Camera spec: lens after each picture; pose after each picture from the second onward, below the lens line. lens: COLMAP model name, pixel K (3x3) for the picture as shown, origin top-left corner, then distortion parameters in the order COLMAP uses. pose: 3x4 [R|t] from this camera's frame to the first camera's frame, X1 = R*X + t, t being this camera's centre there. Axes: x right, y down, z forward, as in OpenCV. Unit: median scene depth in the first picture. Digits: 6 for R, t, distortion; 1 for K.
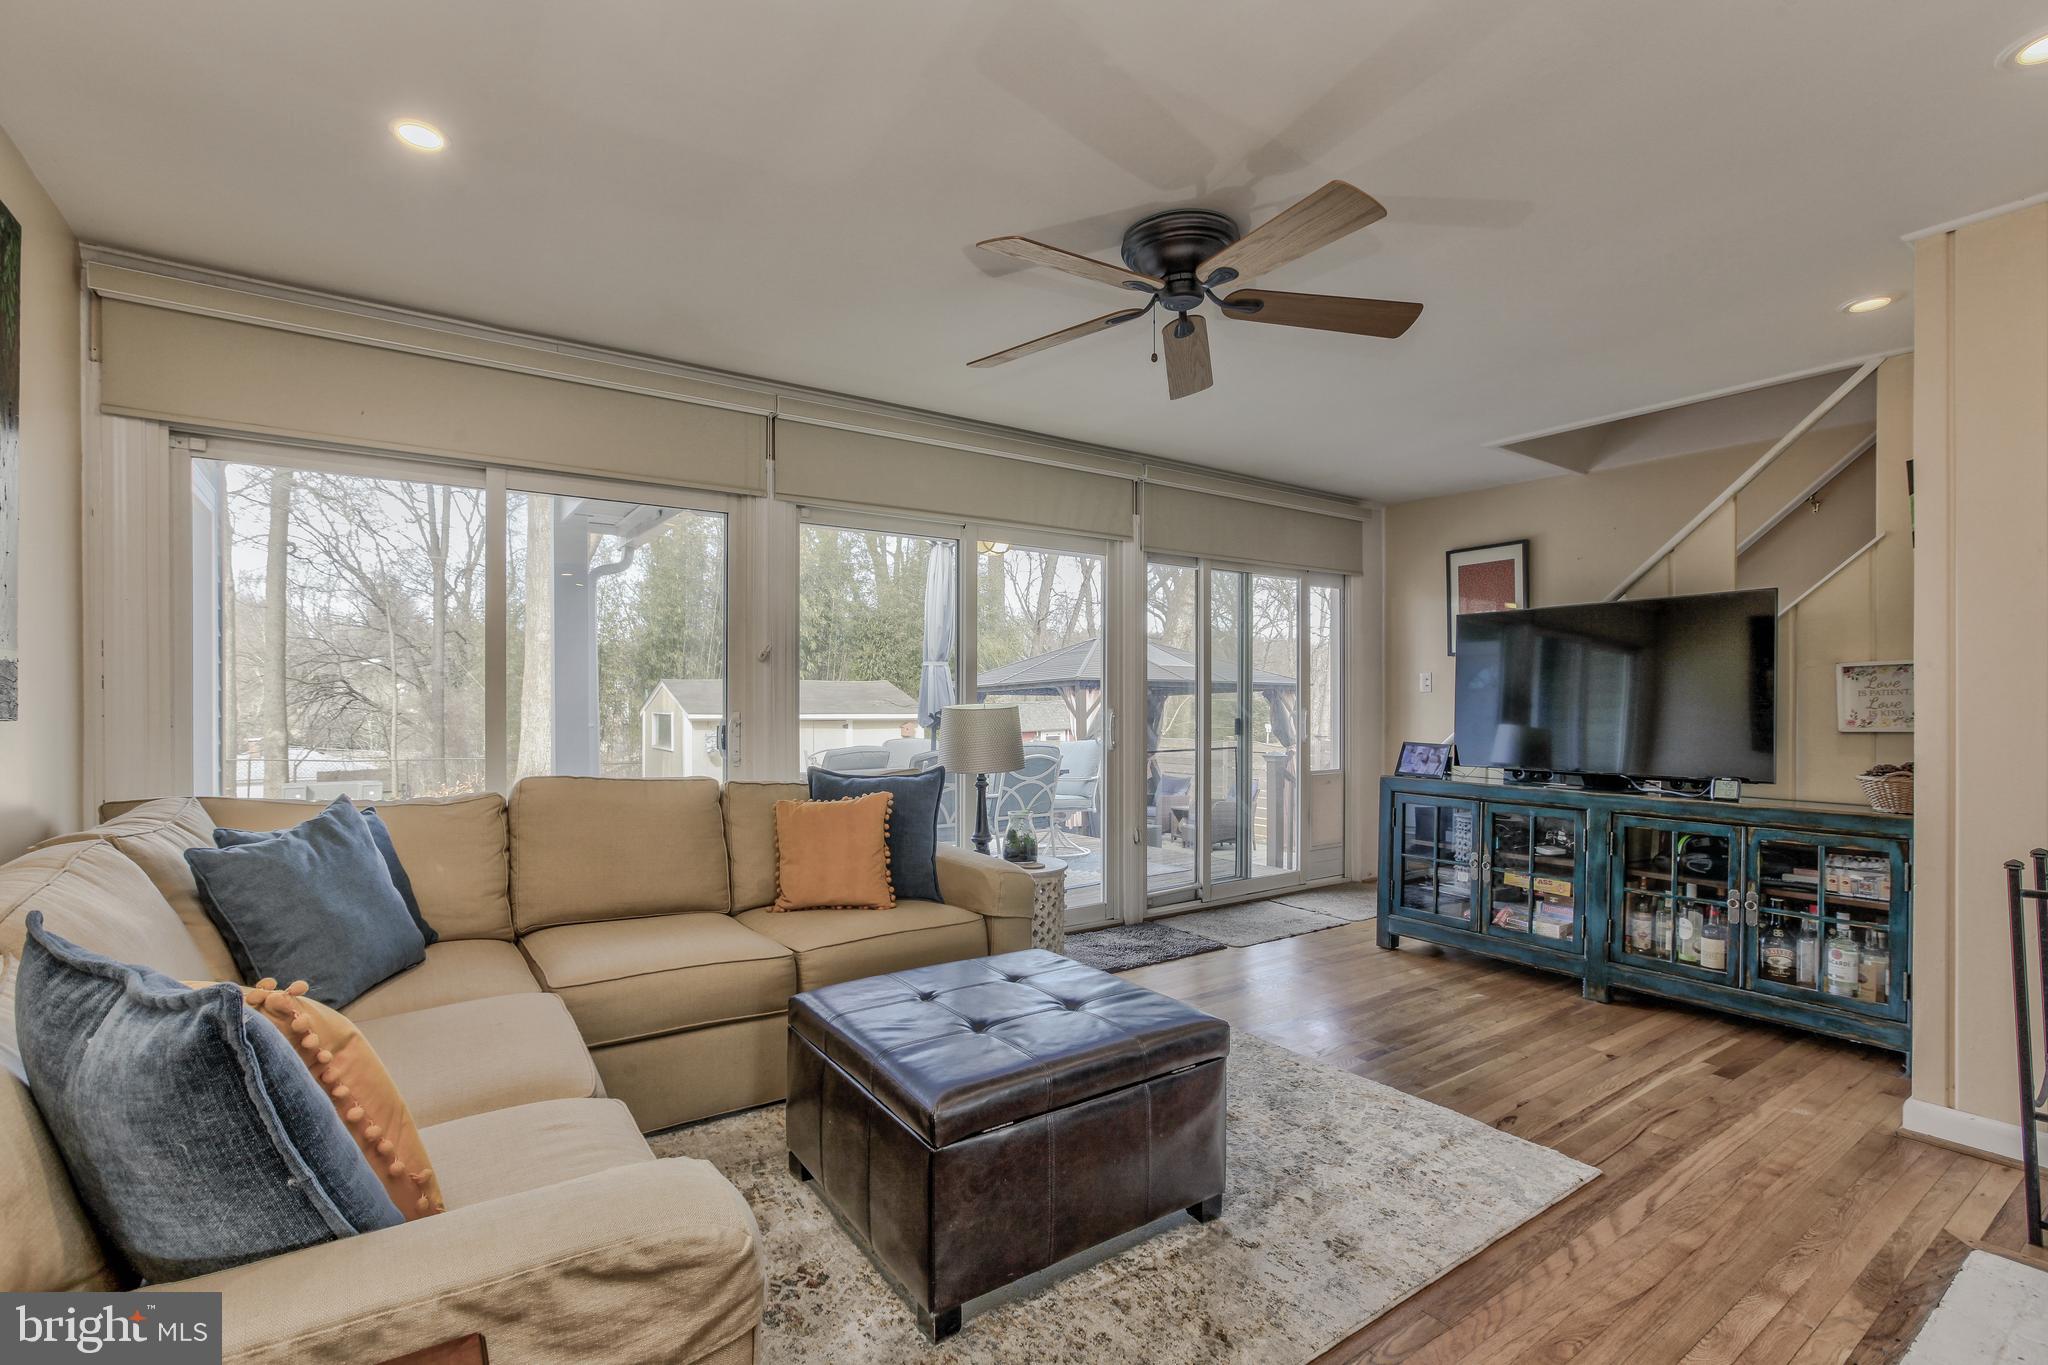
lens RADIAL K [[926.6, 0, 1042.2], [0, 926.6, 696.1], [0, 0, 1]] dist [-0.032932, 0.021426]
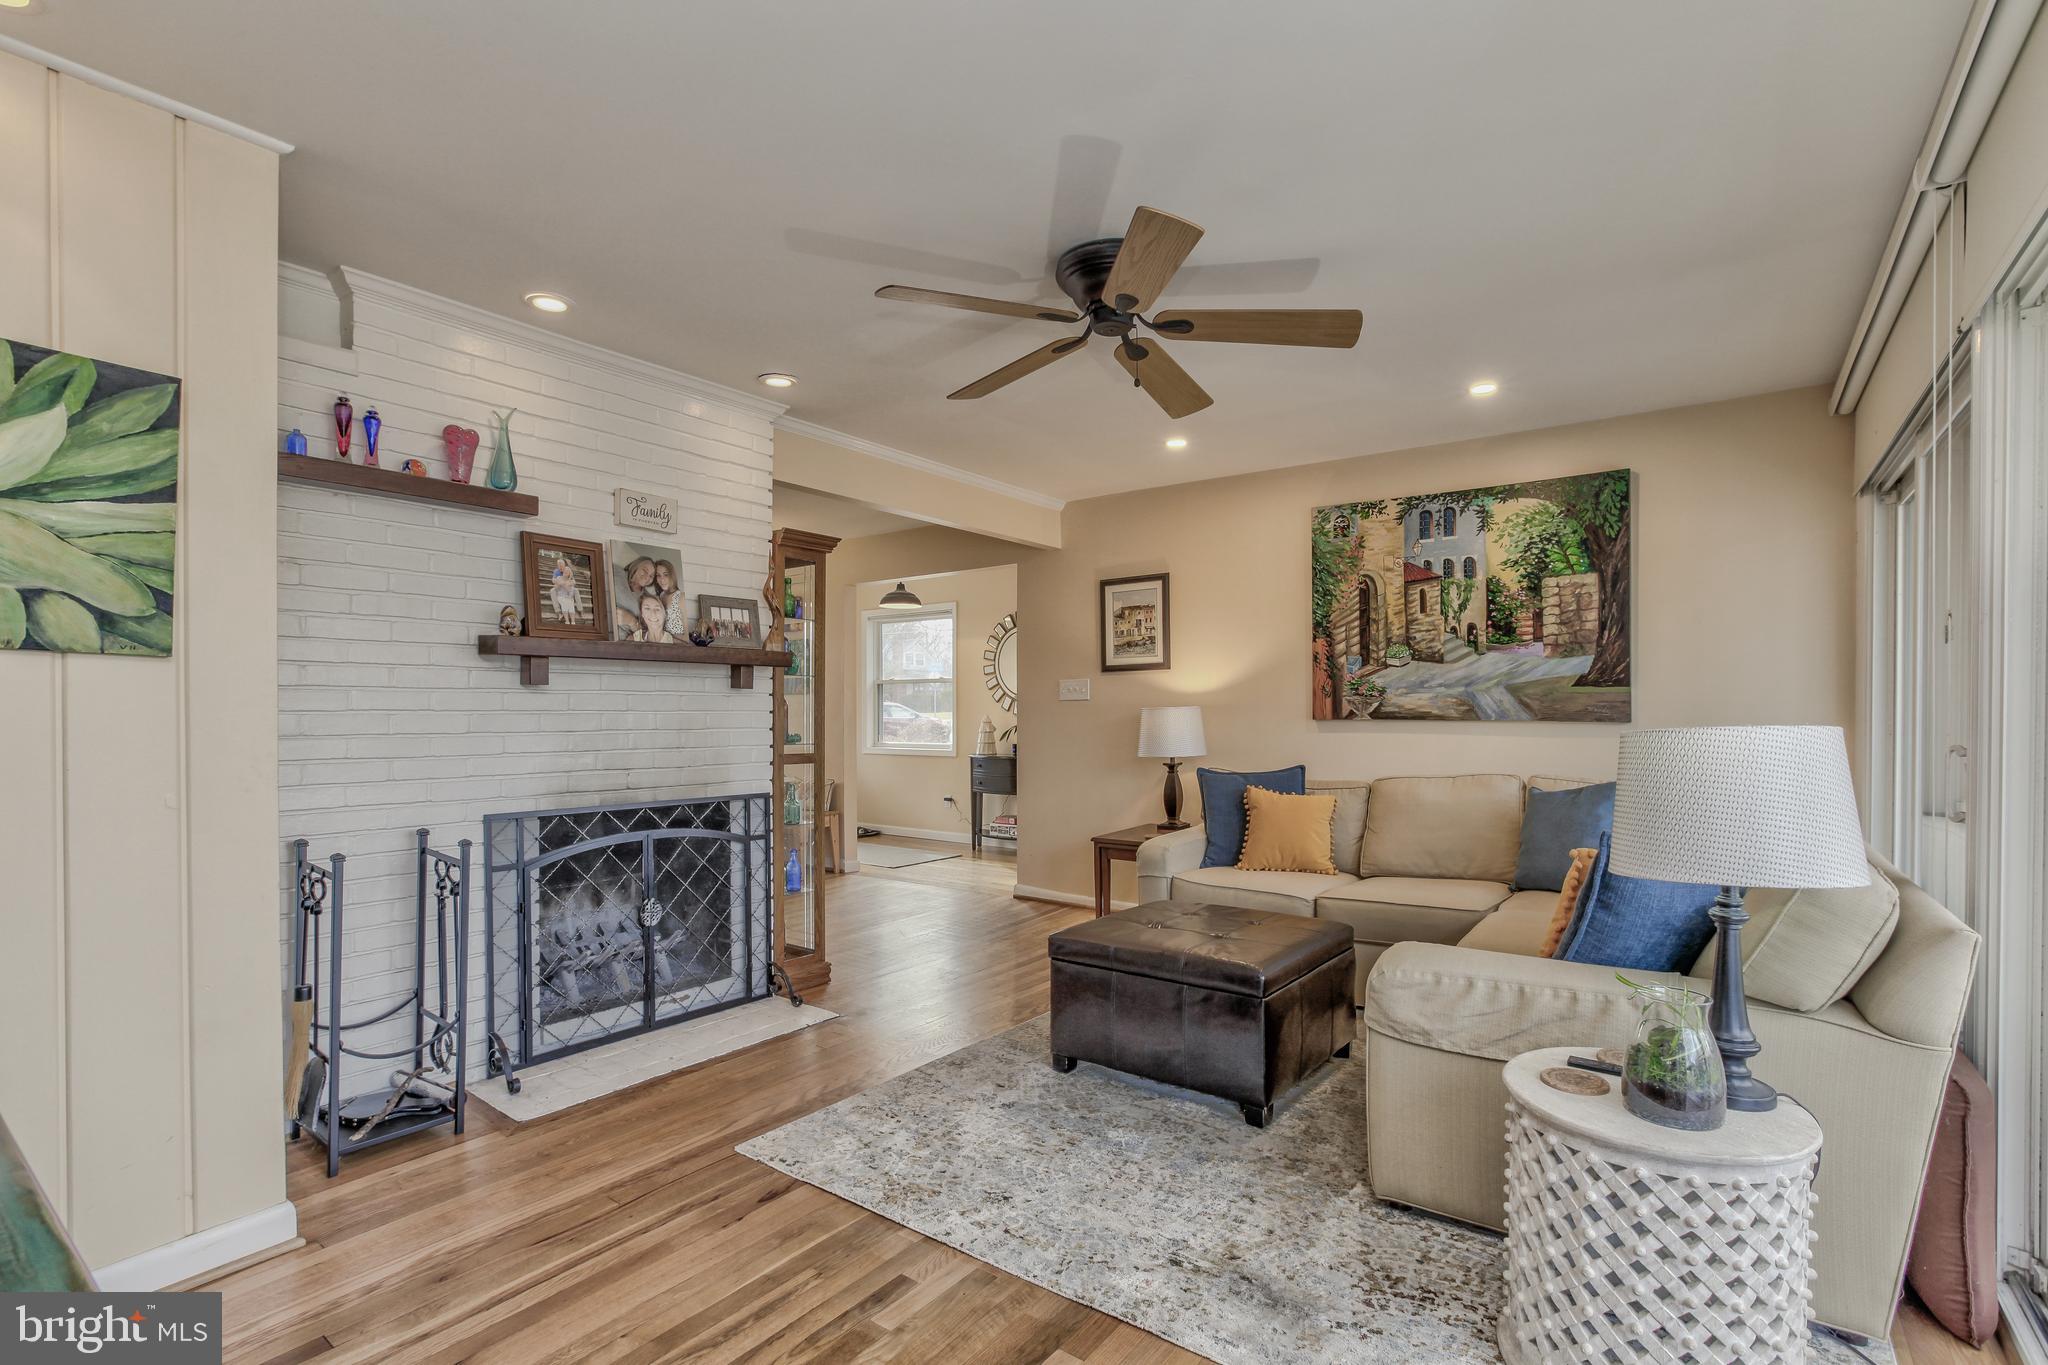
lens RADIAL K [[941.3, 0, 1031.7], [0, 941.3, 690.2], [0, 0, 1]] dist [-0.015472, 0.015855]
pose [[-0.951807, -0.004562, -0.306663, 0.462246], [0.002356, 0.999751, -0.022185, 0.000560], [0.306688, -0.021839, -0.951560, 1.628681]]
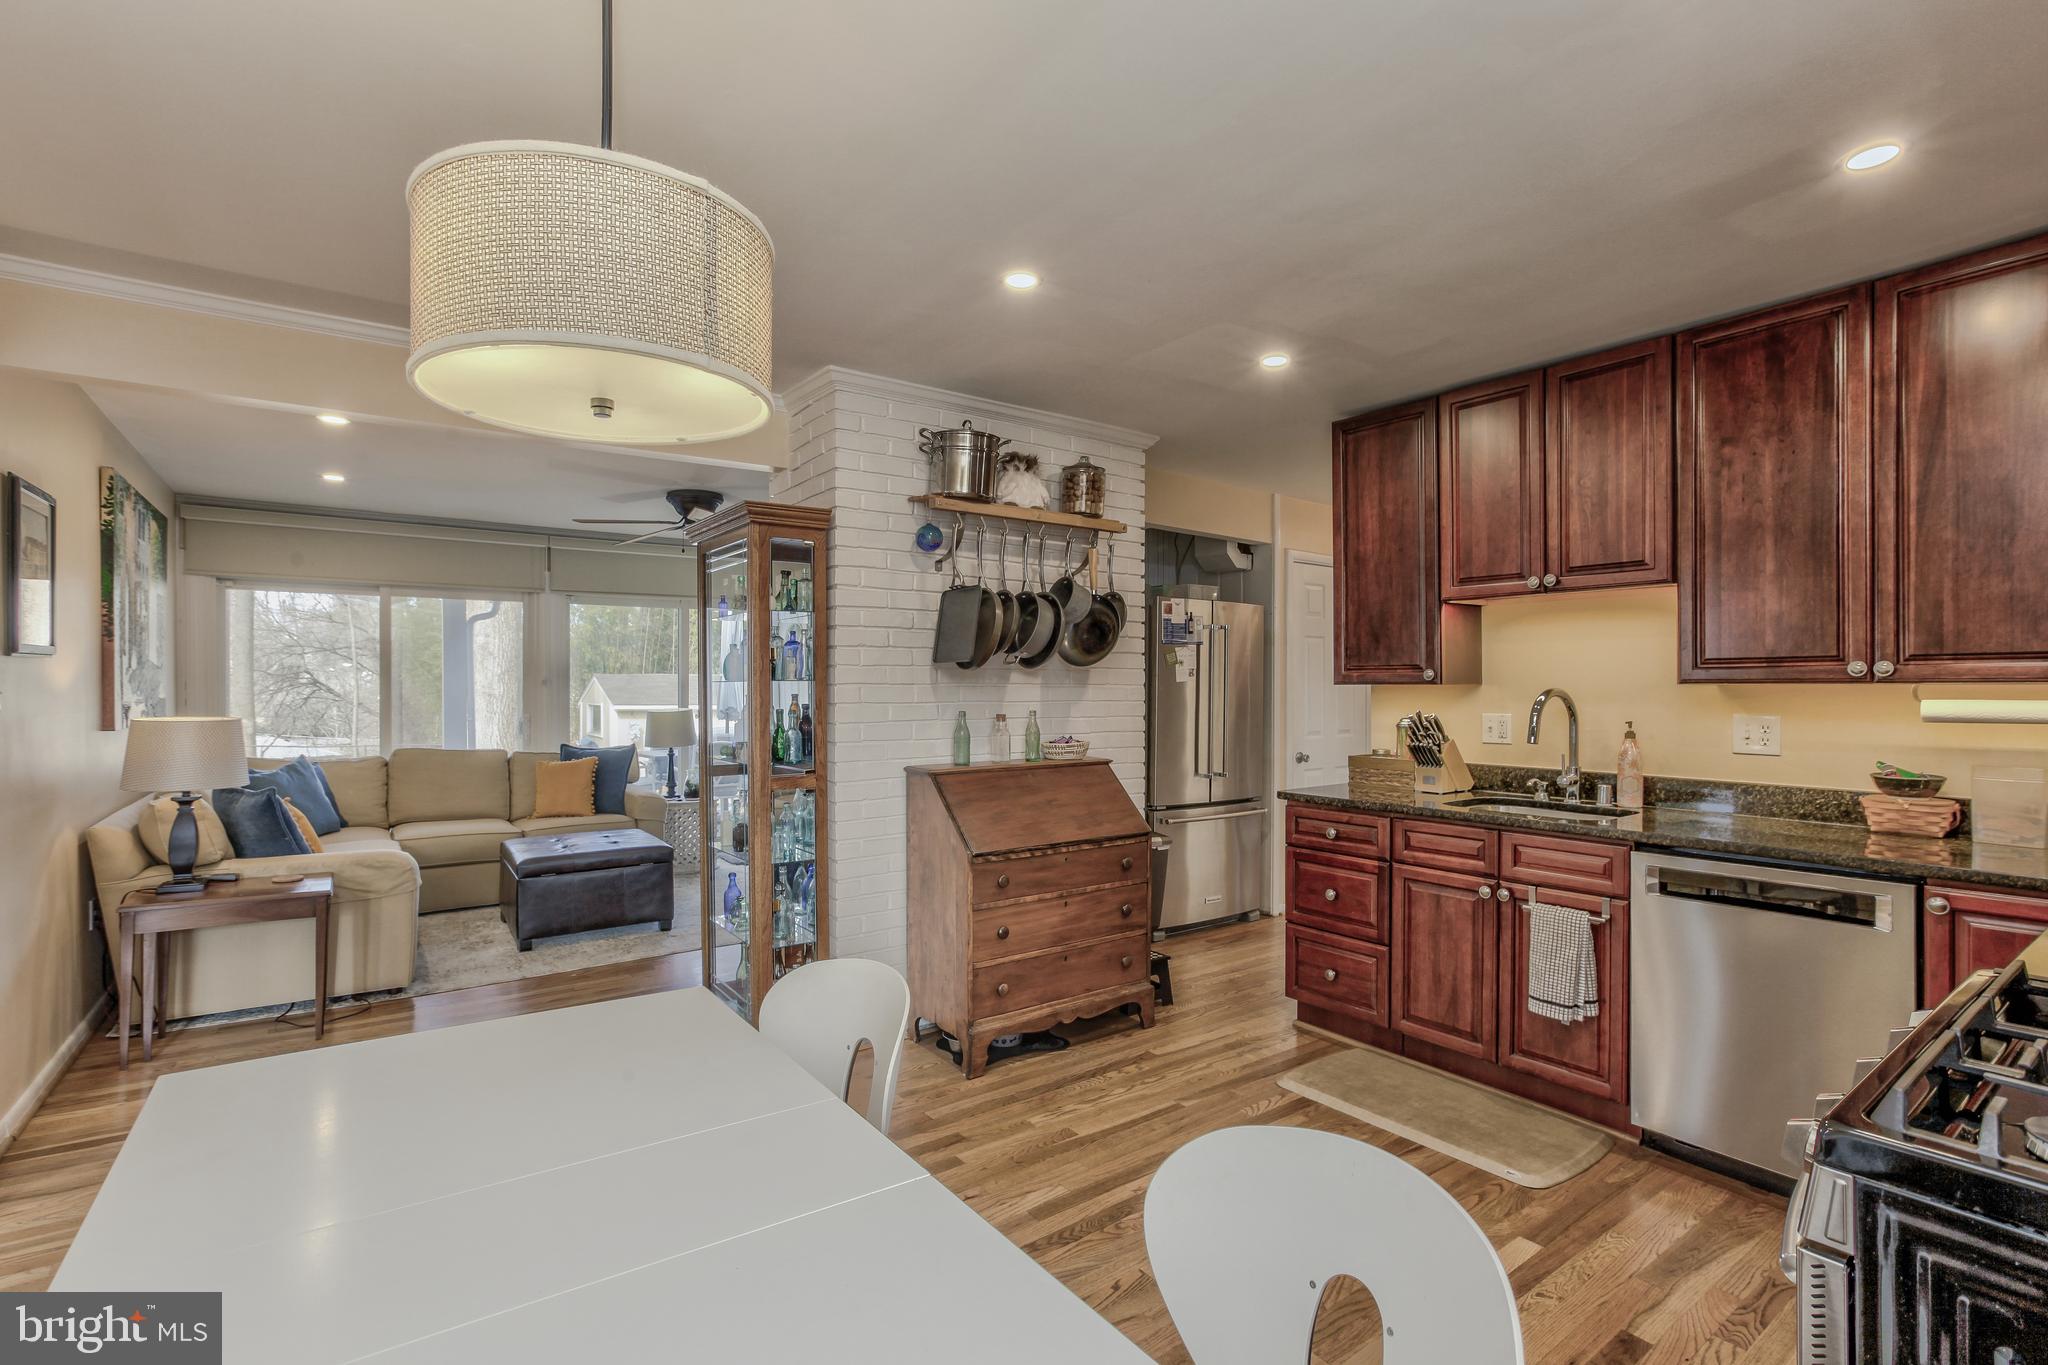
lens RADIAL K [[941.3, 0, 1031.7], [0, 941.3, 690.2], [0, 0, 1]] dist [-0.015472, 0.015855]
pose [[0.999989, 0.000531, 0.004564, 0.717298], [-0.000568, 0.999967, 0.008098, -0.047959], [-0.004560, -0.008101, 0.999957, -0.922992]]
